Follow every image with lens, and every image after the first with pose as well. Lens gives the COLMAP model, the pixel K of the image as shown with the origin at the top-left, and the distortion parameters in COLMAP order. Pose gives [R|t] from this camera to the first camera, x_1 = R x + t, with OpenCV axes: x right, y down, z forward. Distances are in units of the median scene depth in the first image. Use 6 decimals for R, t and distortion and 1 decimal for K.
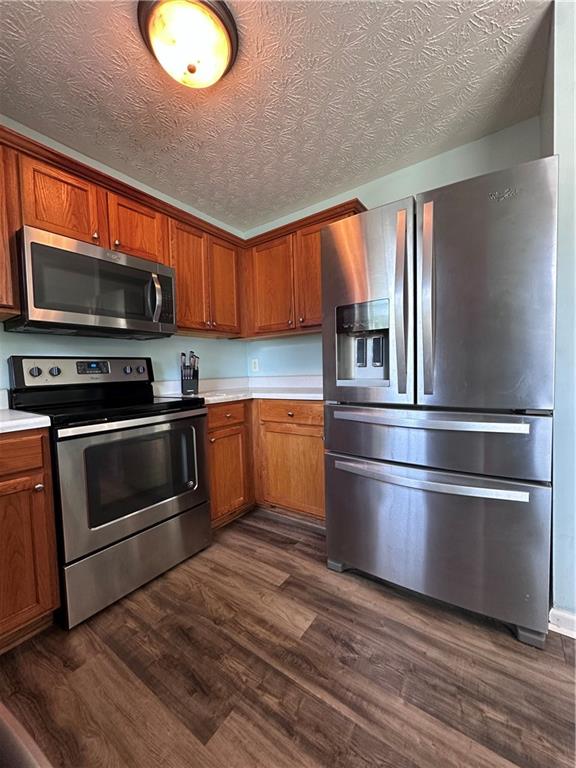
lens RADIAL K [[306.4, 0, 287.7], [0, 306.4, 383.3], [0, 0, 1]] dist [-0.002693, 0.000460]
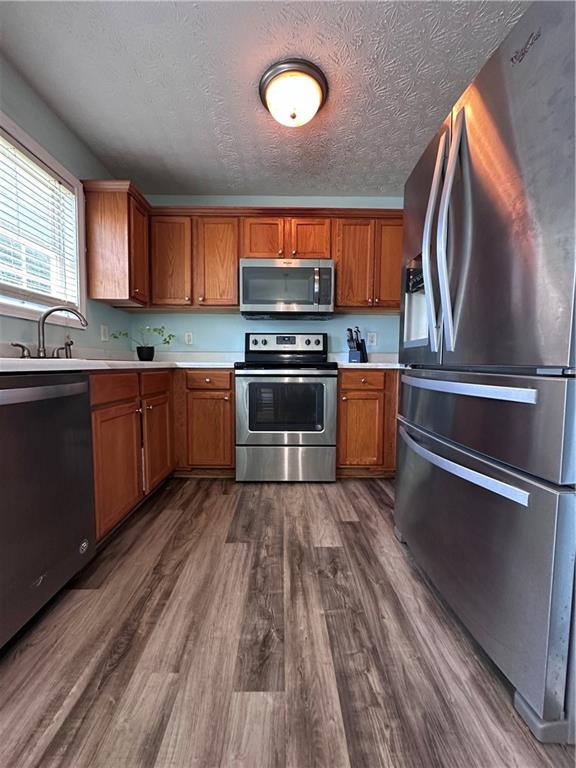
lens RADIAL K [[306.4, 0, 286.2], [0, 306.4, 383.1], [0, 0, 1]] dist [-0.002693, 0.000460]
pose [[0.588701, 0.084711, -0.803900, 0.847674], [-0.059209, 0.996341, 0.061631, 0.094864], [0.806180, 0.011316, 0.591563, 0.155058]]
